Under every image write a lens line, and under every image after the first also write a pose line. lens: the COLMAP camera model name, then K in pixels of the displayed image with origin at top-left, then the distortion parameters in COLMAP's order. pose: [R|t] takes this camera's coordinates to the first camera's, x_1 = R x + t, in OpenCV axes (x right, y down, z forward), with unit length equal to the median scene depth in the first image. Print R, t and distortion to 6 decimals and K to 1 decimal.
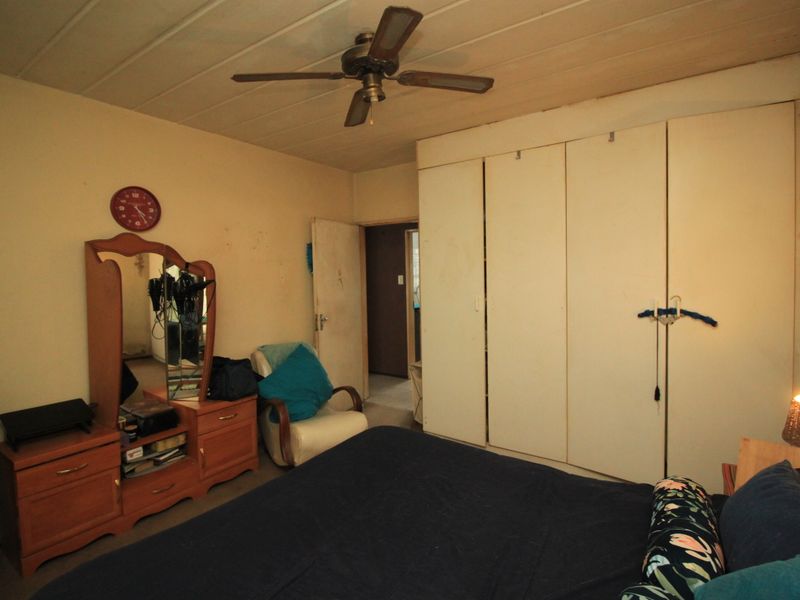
lens RADIAL K [[411.9, 0, 400.9], [0, 411.9, 290.1], [0, 0, 1]] dist [-0.013991, -0.001807]
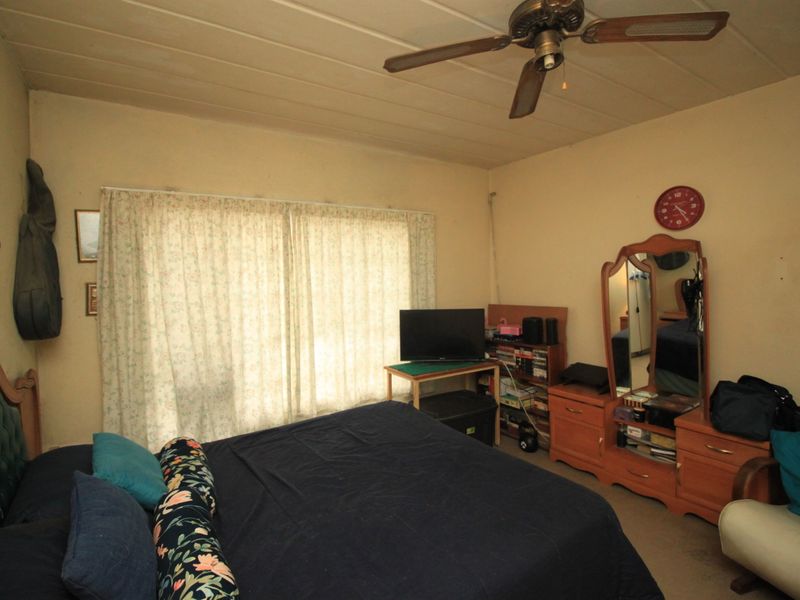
lens RADIAL K [[411.9, 0, 402.6], [0, 411.9, 287.8], [0, 0, 1]] dist [-0.013991, -0.001807]
pose [[-0.370893, 0.053615, -0.927126, 0.578899], [-0.004743, 0.998210, 0.059623, -0.058609], [0.928663, 0.026512, -0.369975, 0.760840]]
